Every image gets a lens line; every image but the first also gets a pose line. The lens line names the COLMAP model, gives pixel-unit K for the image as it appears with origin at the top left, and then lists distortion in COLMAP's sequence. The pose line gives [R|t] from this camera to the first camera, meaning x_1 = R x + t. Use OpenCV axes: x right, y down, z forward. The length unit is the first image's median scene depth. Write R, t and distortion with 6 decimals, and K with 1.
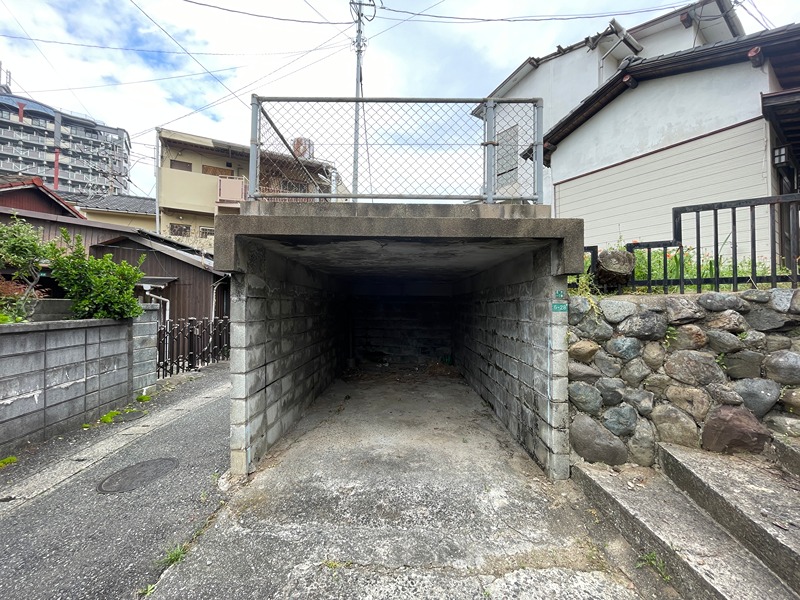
lens RADIAL K [[322.8, 0, 400.0], [0, 322.8, 300.0], [0, 0, 1]] dist [-0.002049, -0.000505]
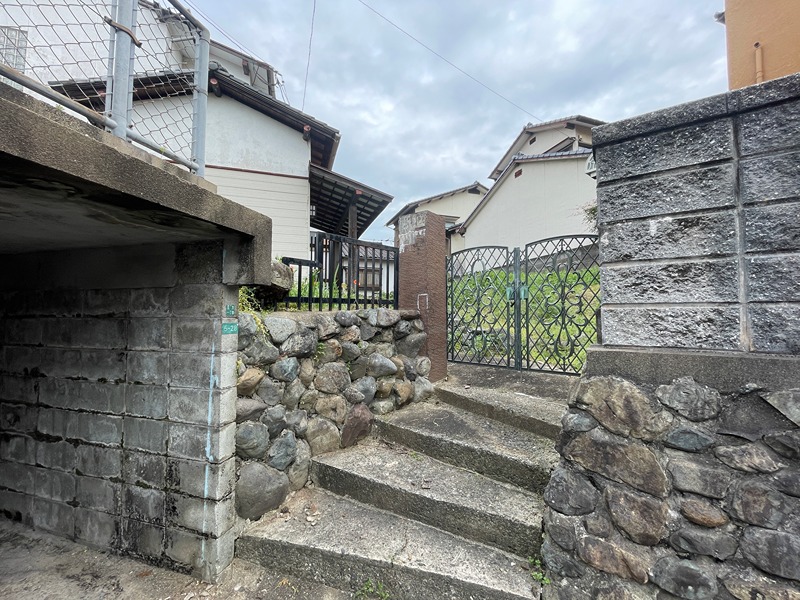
lens RADIAL K [[322.8, 0, 400.0], [0, 322.8, 300.0], [0, 0, 1]] dist [-0.002049, -0.000505]
pose [[0.265249, 0.039254, 0.963381, -0.112103], [-0.017403, 0.999203, -0.035922, -0.021985], [-0.964023, -0.007237, 0.265721, 0.438114]]
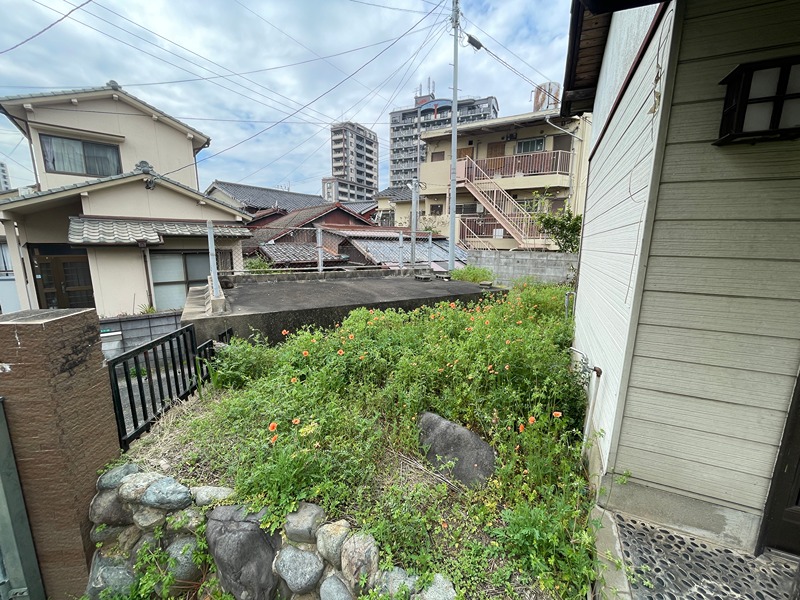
lens RADIAL K [[322.8, 0, 400.0], [0, 322.8, 300.0], [0, 0, 1]] dist [-0.002049, -0.000505]
pose [[0.507528, 0.165351, -0.845621, 2.264357], [0.002382, 0.981141, 0.193280, -0.614901], [0.861632, -0.100110, 0.497563, 1.061022]]
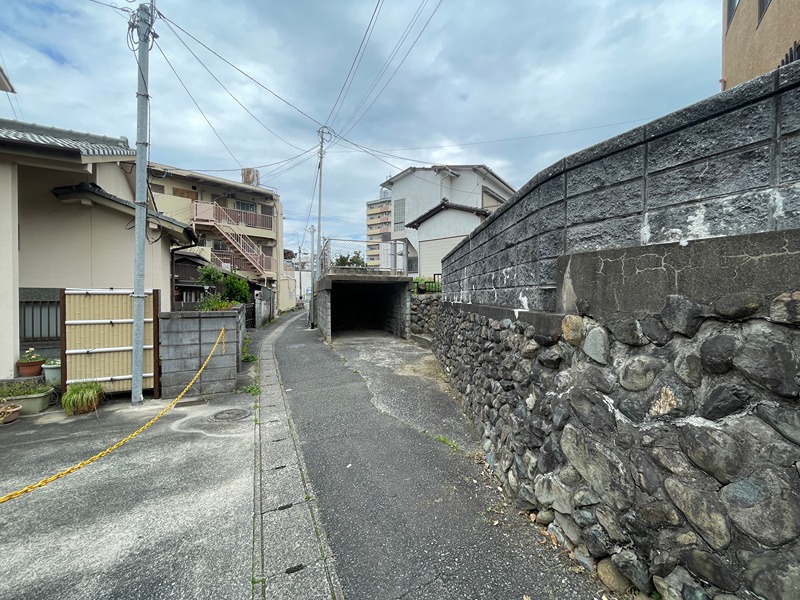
lens RADIAL K [[322.8, 0, 400.0], [0, 322.8, 300.0], [0, 0, 1]] dist [-0.002049, -0.000505]
pose [[0.952406, -0.009059, 0.304697, -0.864991], [0.000351, 0.999590, 0.028621, -0.062246], [-0.304832, -0.027152, 0.952019, -2.890458]]
